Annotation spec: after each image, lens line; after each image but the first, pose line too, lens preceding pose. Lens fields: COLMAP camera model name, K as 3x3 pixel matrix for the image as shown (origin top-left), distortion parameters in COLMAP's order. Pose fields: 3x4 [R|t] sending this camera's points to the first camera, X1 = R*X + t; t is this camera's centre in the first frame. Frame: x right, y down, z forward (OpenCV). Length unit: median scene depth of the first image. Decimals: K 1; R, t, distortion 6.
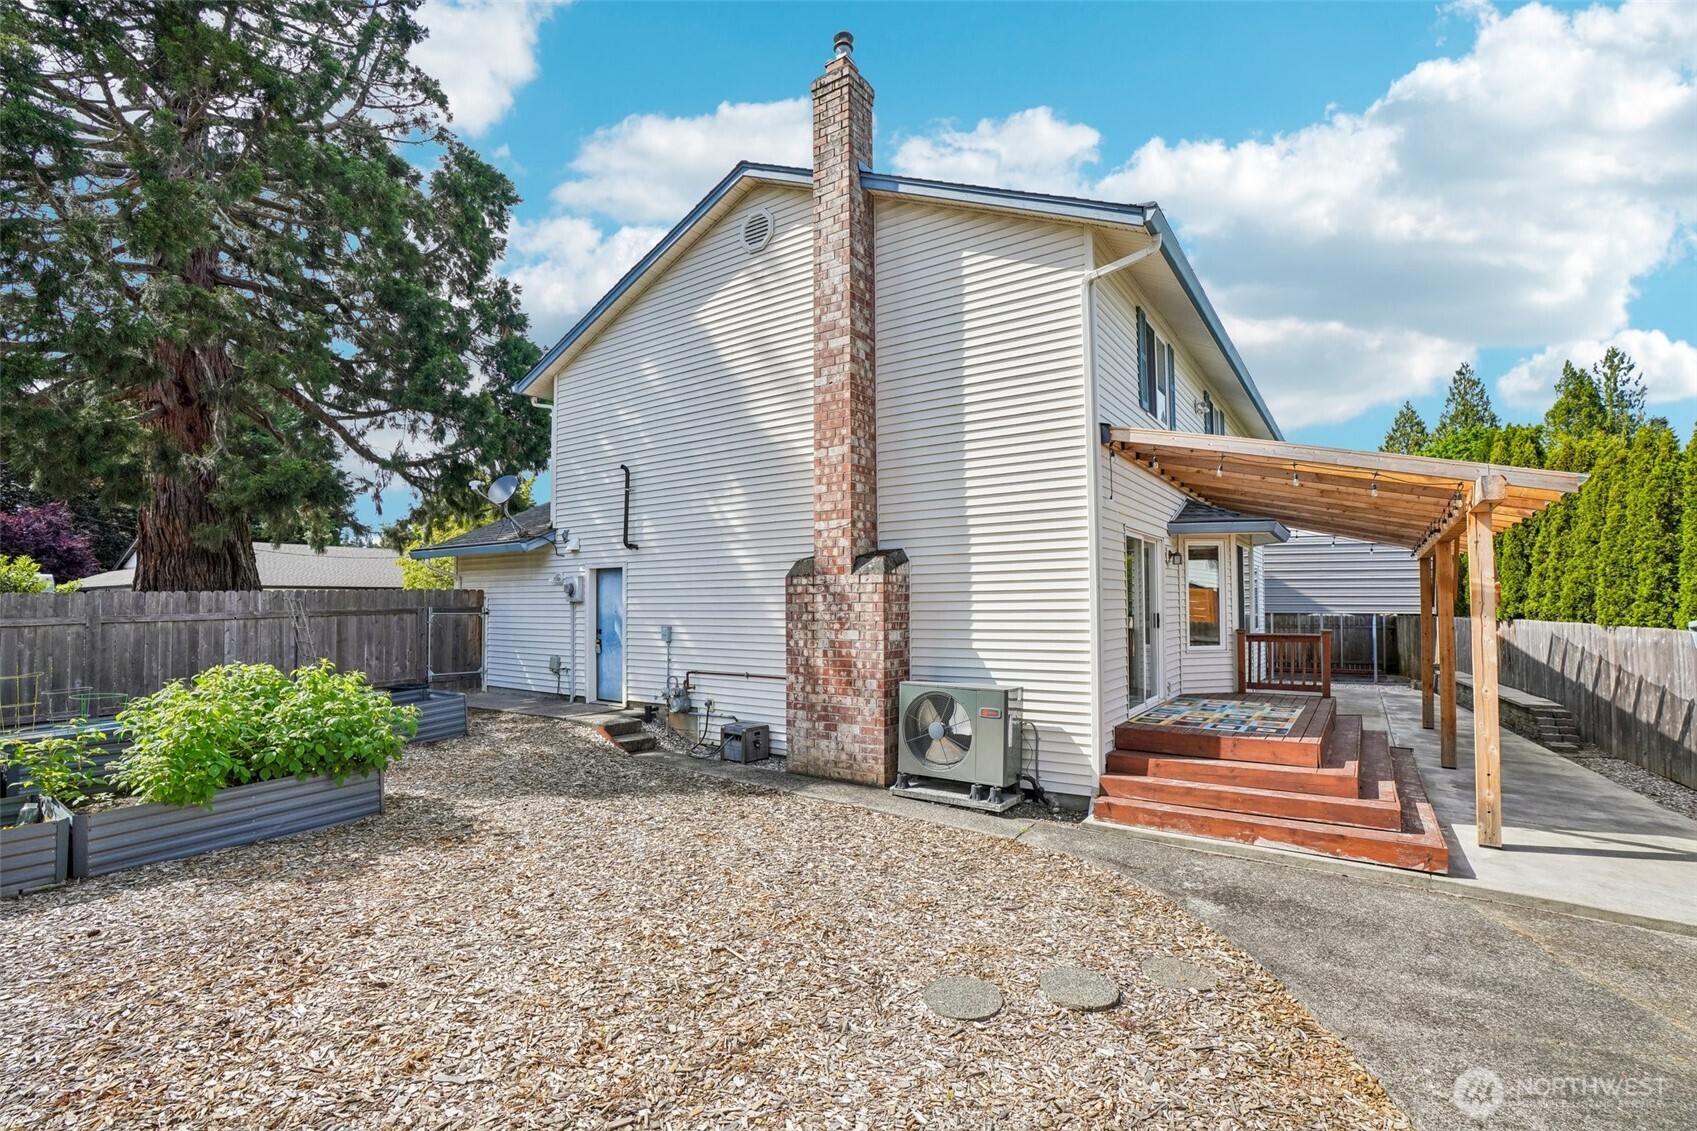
lens RADIAL K [[766.7, 0, 848.7], [0, 766.7, 569.9], [0, 0, 1]] dist [-0.037854, 0.001637]
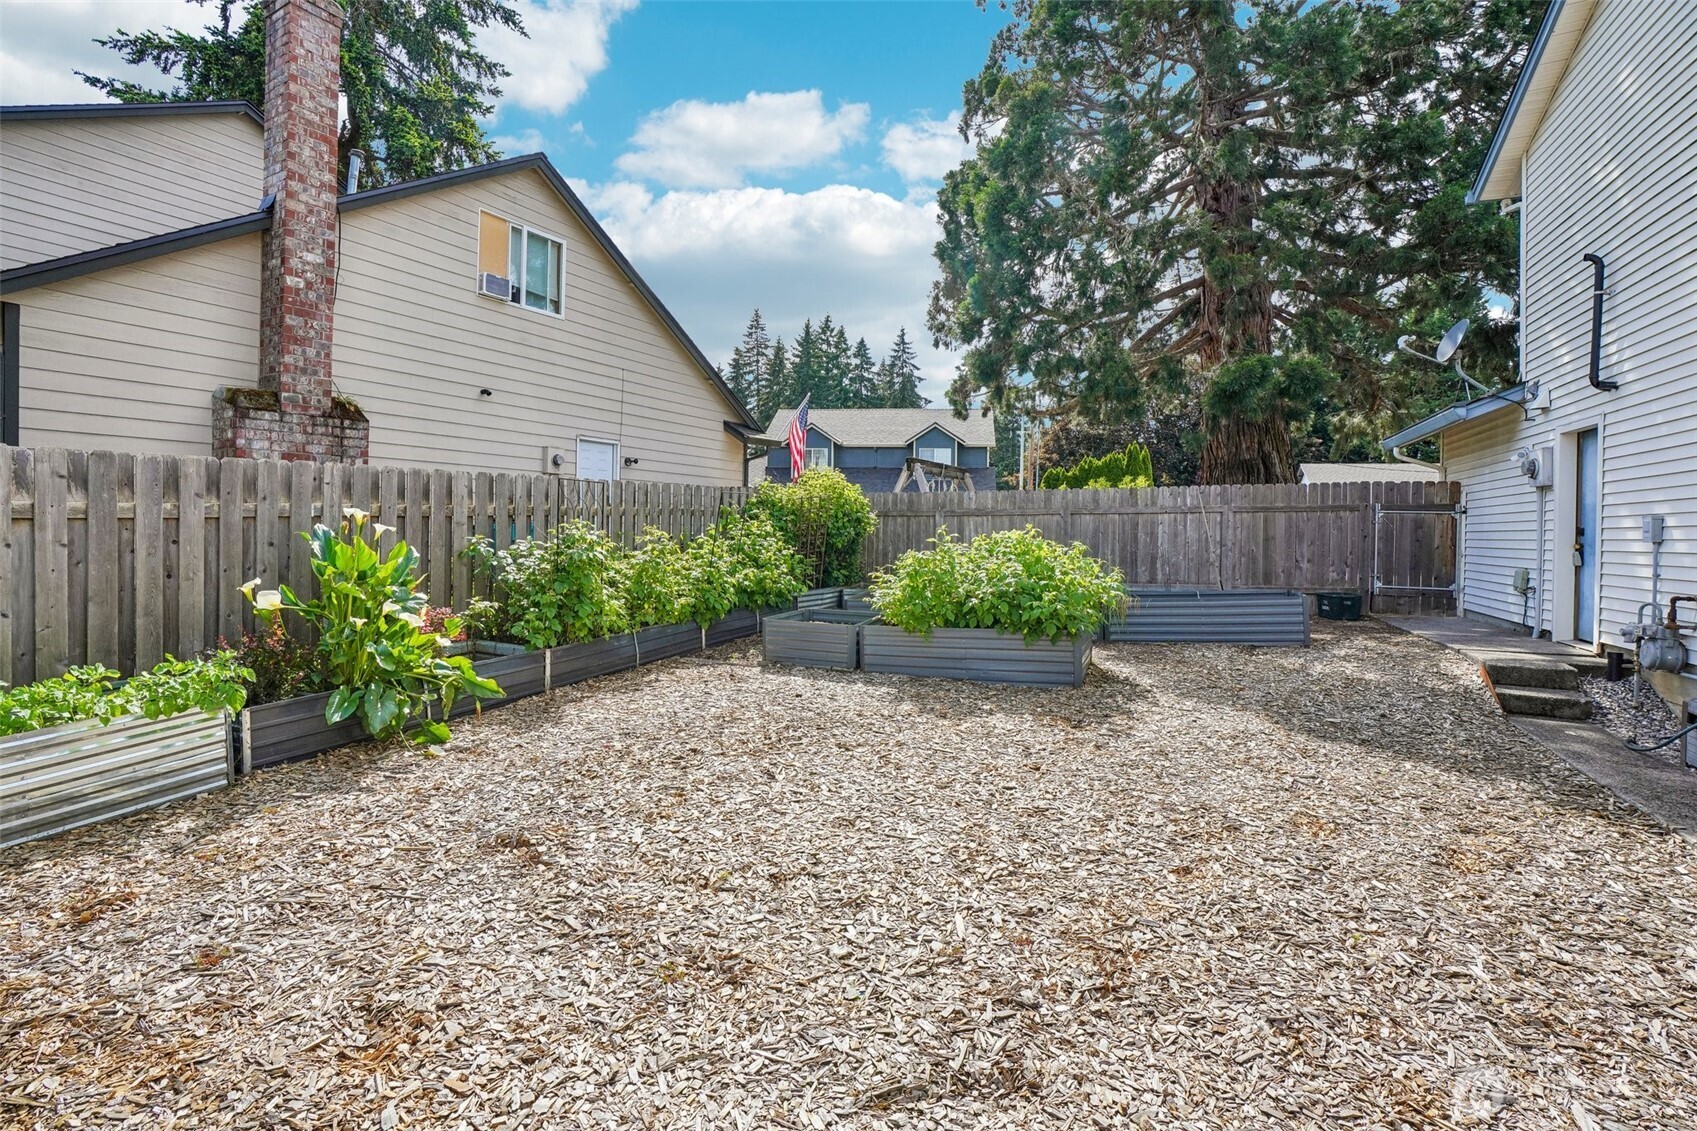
lens RADIAL K [[818.5, 0, 869.3], [0, 818.5, 532.4], [0, 0, 1]] dist [-0.025495, -0.000493]
pose [[0.219529, 0.005222, -0.975592, 0.195305], [0.026495, 0.999585, 0.011313, 0.060022], [0.975246, -0.028331, 0.219300, 0.293042]]
